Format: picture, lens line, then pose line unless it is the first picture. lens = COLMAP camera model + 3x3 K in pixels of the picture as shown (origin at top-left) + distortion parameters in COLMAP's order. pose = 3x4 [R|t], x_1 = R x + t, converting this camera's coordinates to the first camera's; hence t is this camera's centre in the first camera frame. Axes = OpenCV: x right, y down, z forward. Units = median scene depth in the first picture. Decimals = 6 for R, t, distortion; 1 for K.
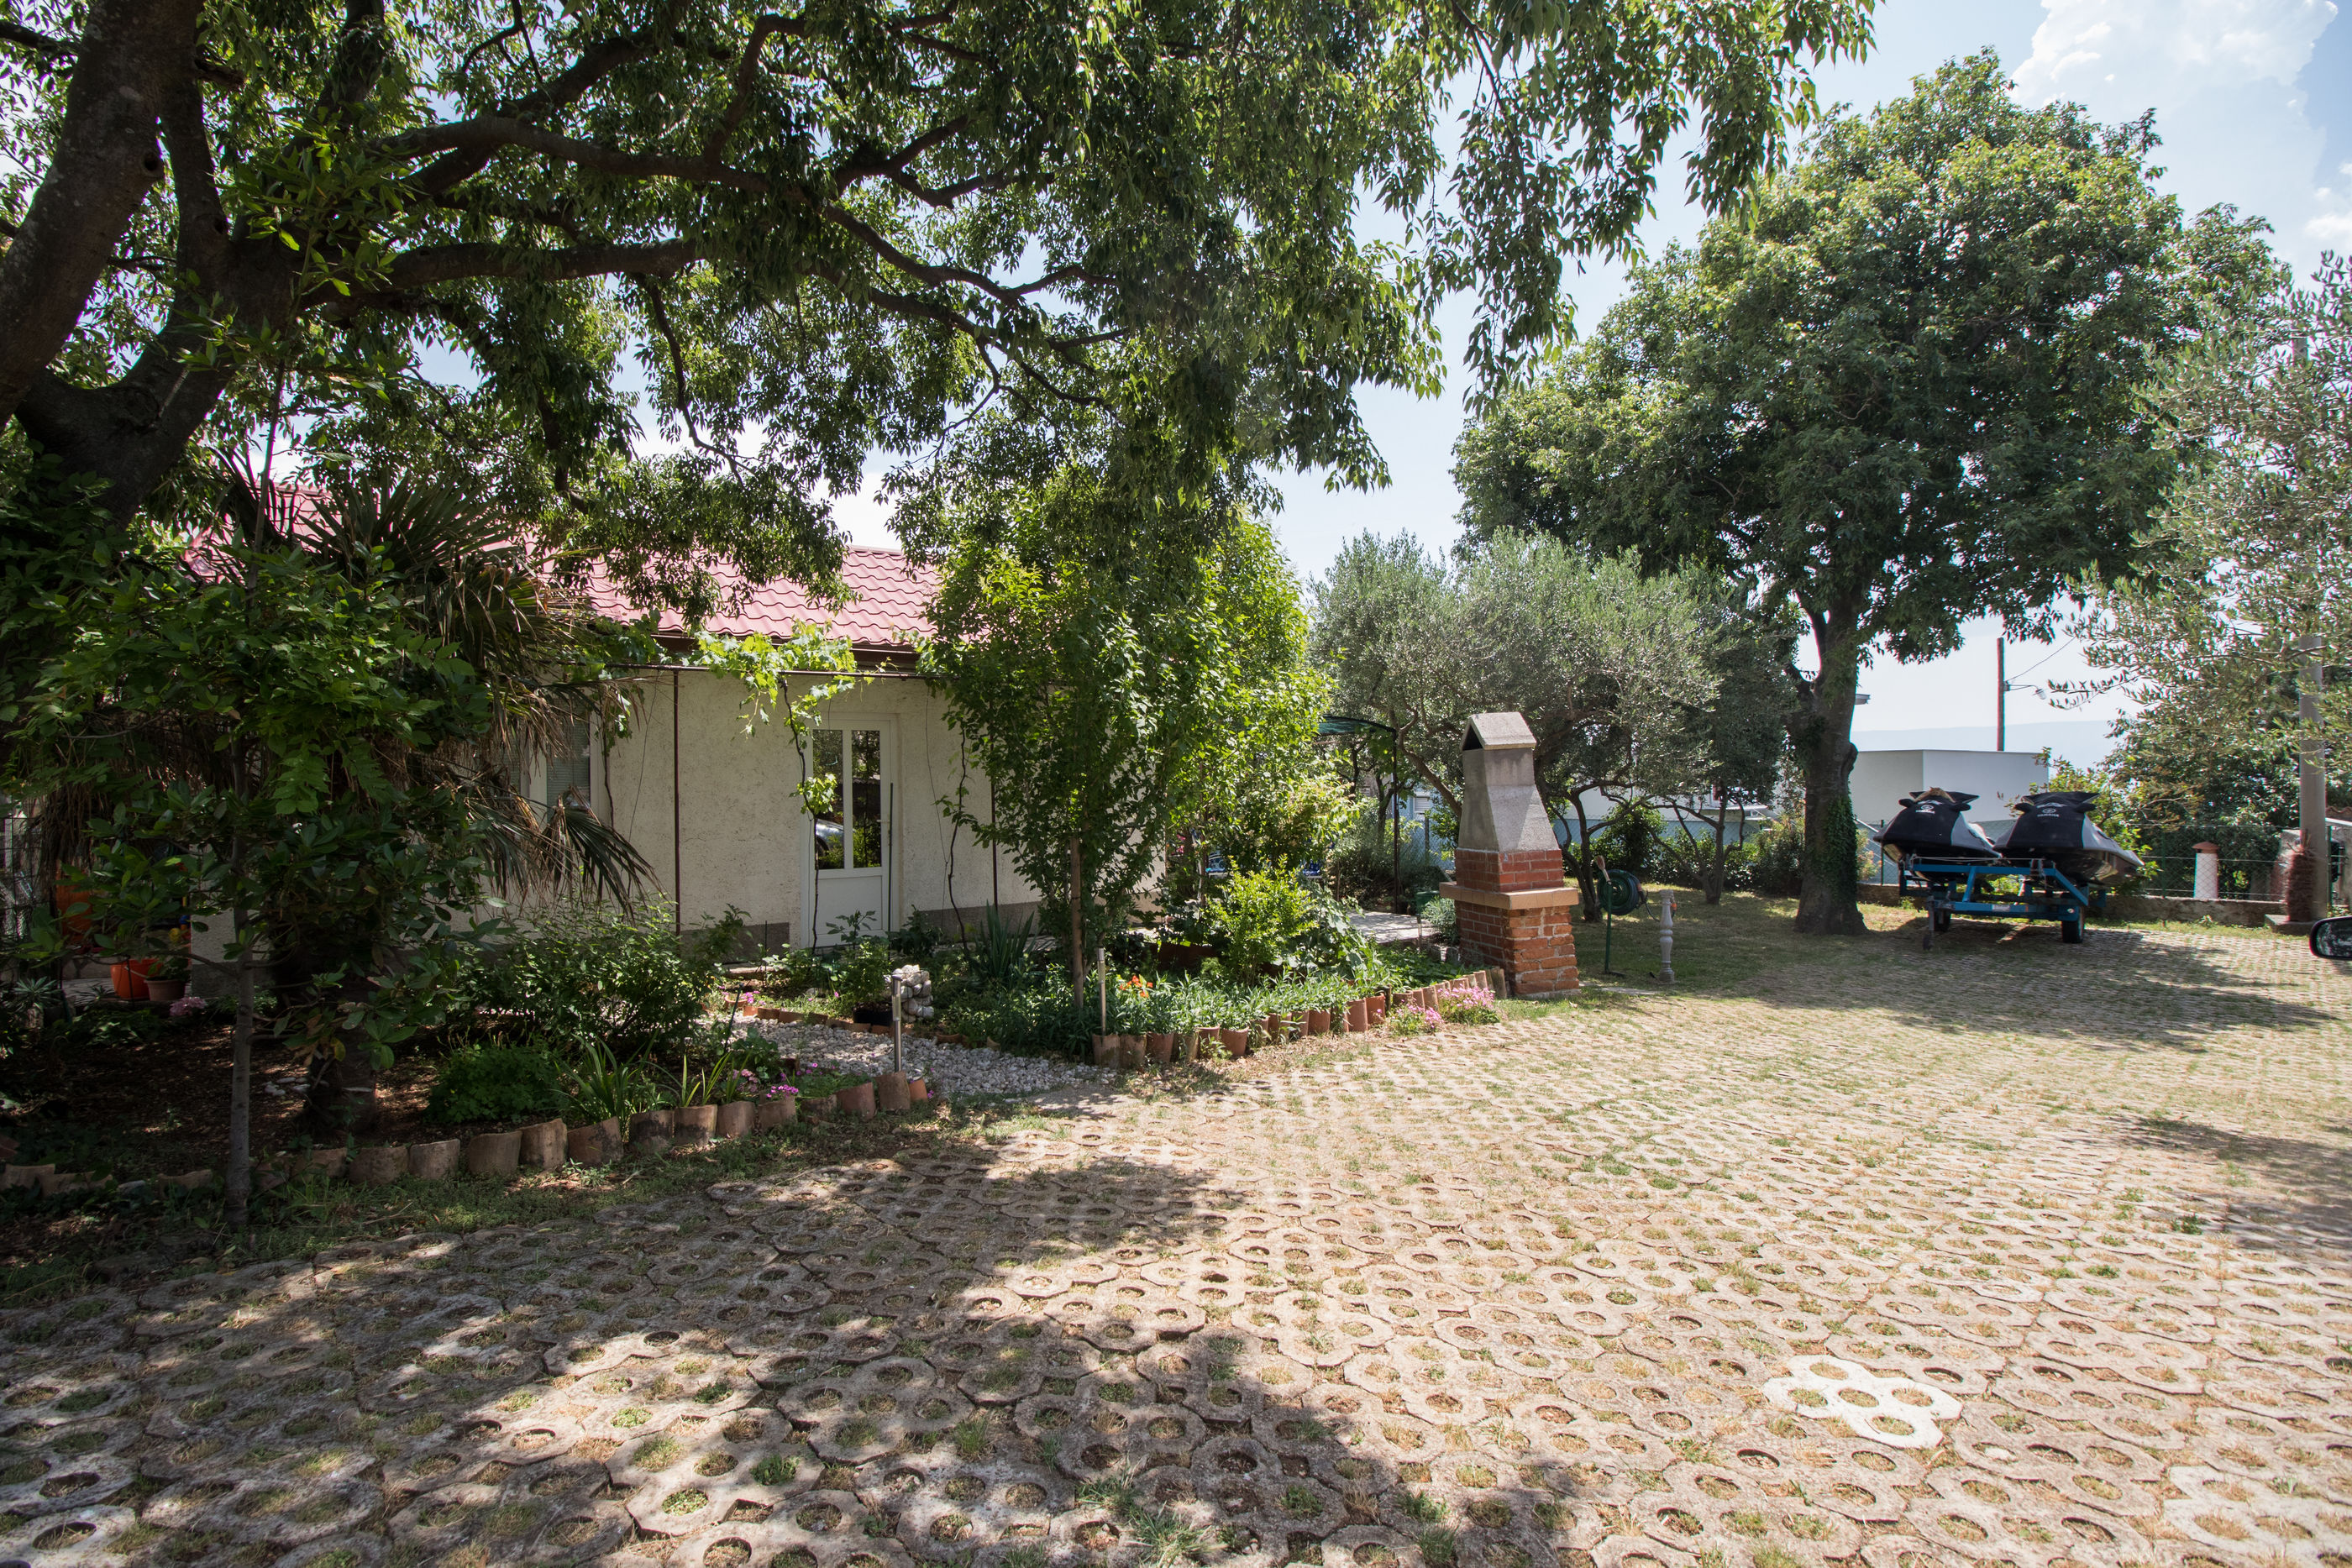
lens RADIAL K [[1085.2, 0, 1152.5], [0, 1085.2, 776.6], [0, 0, 1]] dist [-0.000593, -0.014561]
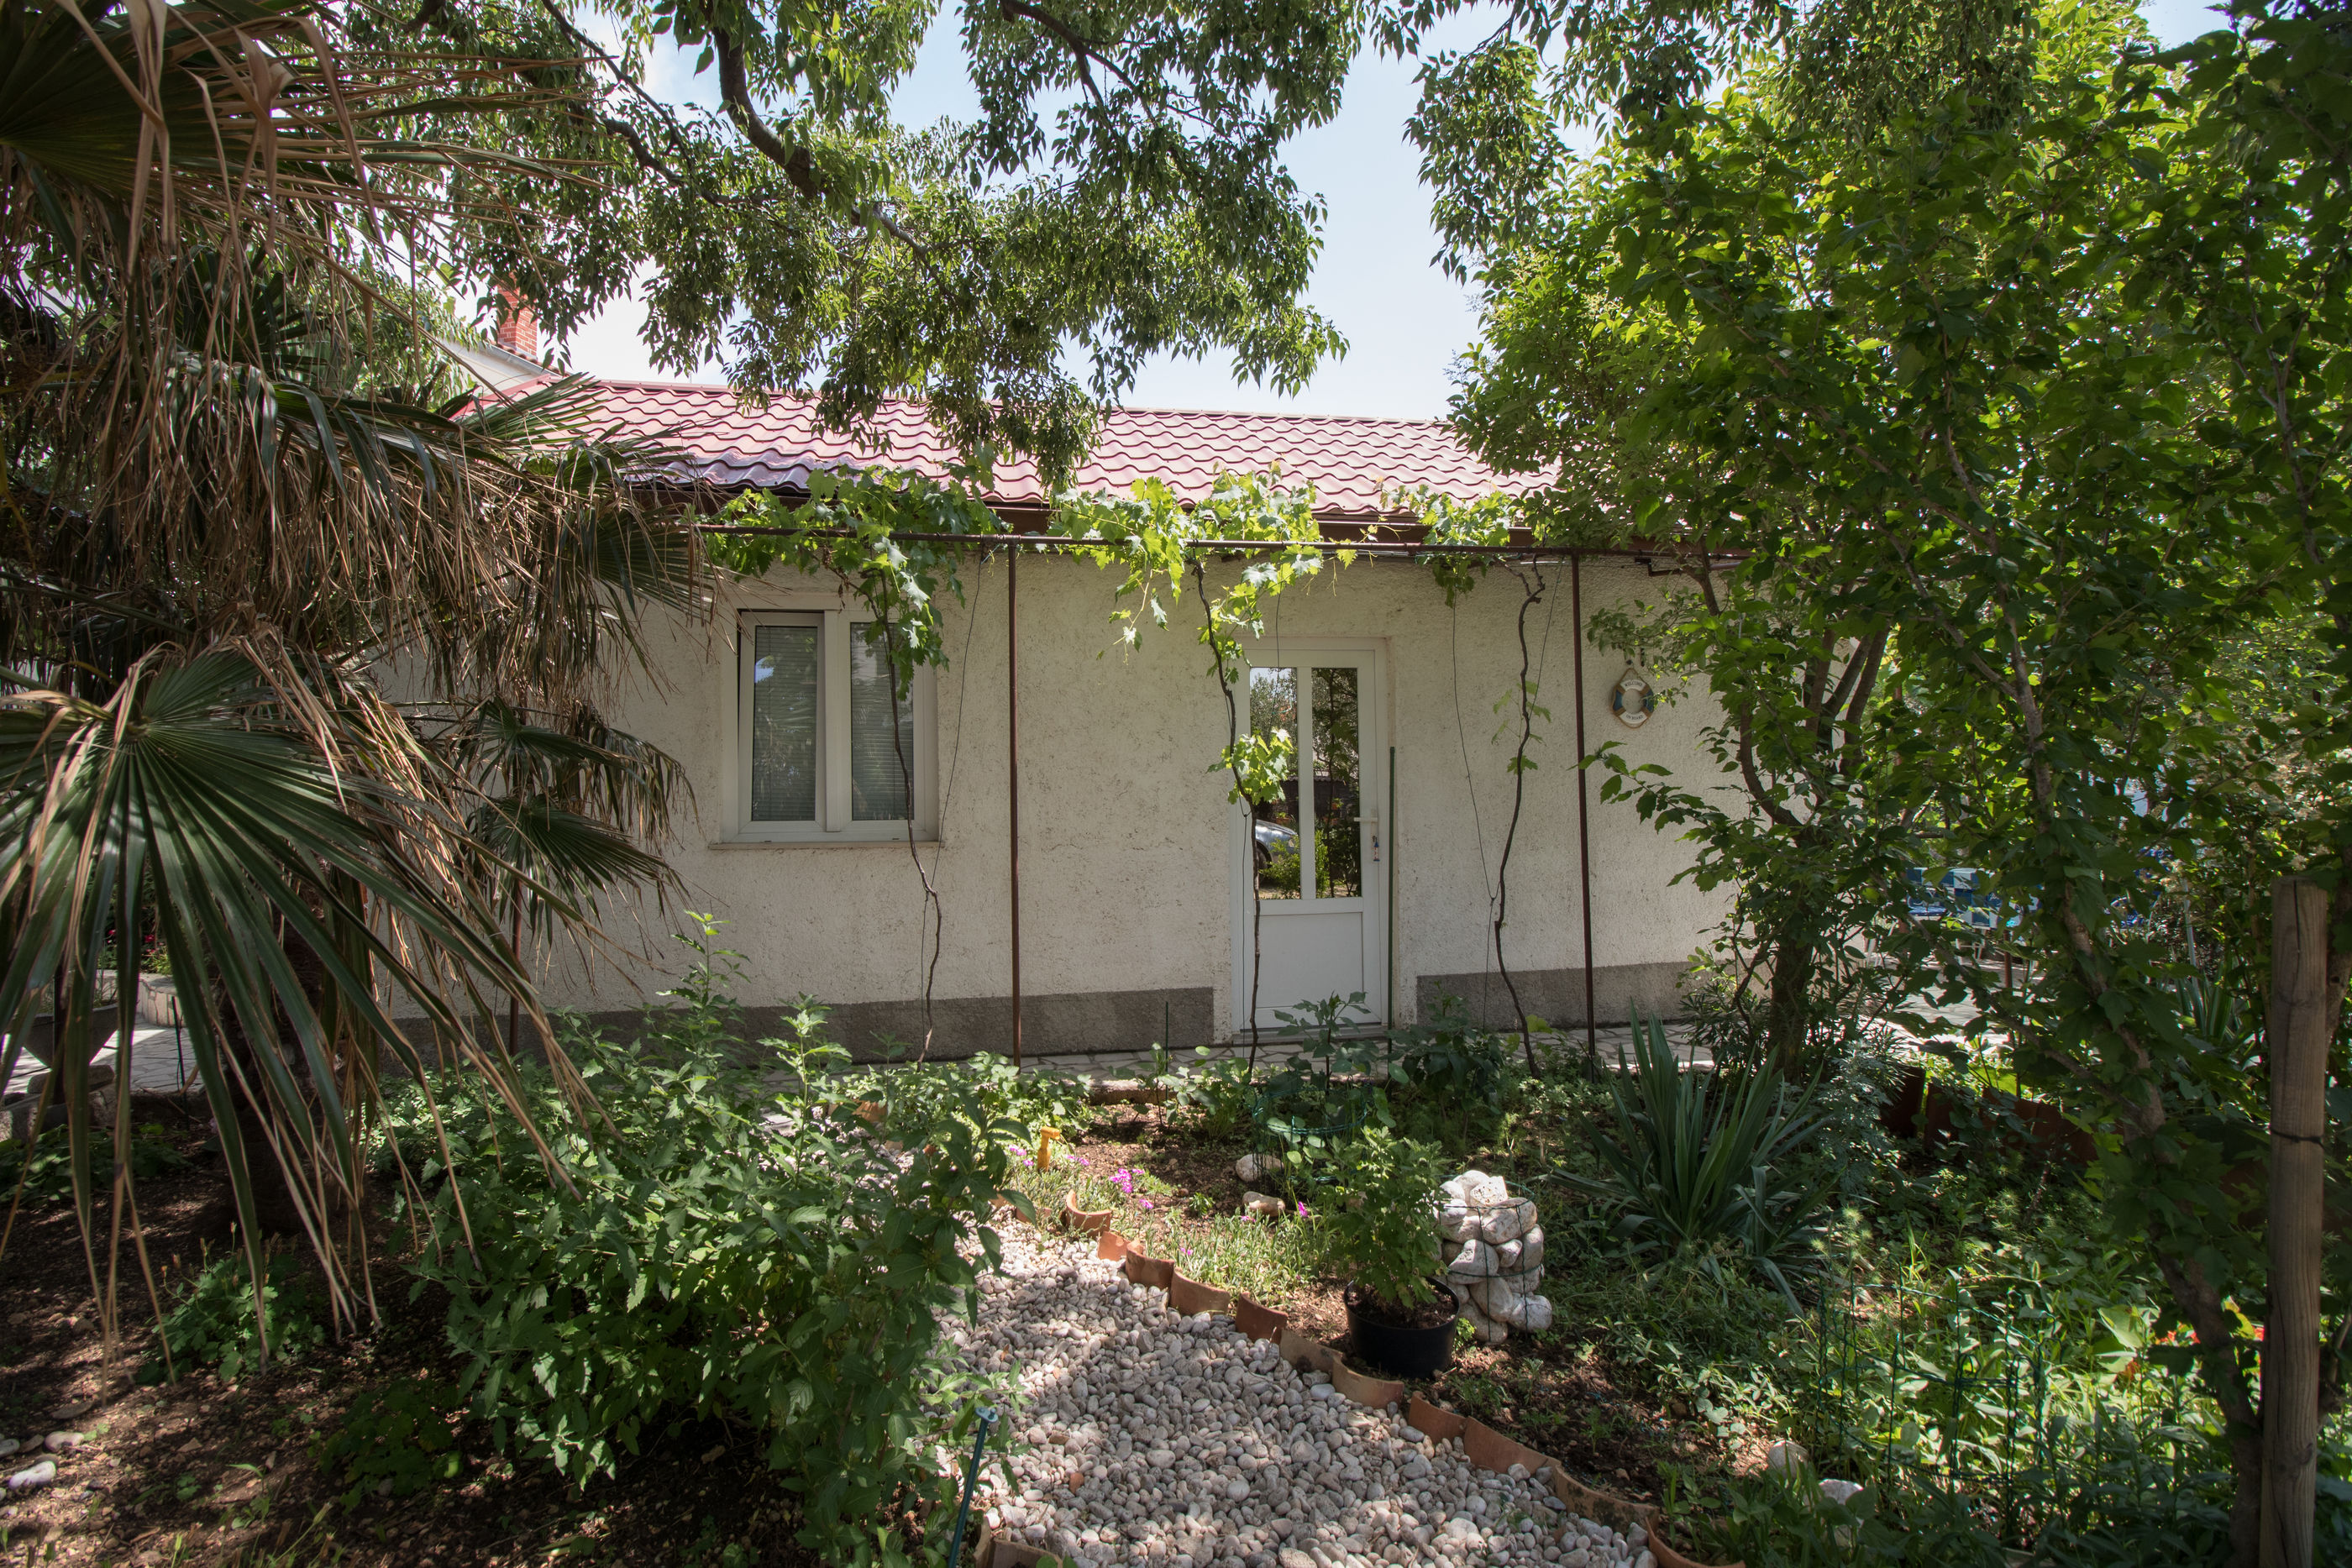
lens RADIAL K [[1085.2, 0, 1152.5], [0, 1085.2, 776.6], [0, 0, 1]] dist [-0.000593, -0.014561]
pose [[0.922718, -0.004706, -0.385446, -0.149049], [0.002611, 0.999979, -0.005959, 0.023997], [0.385466, 0.004492, 0.922711, 0.482045]]
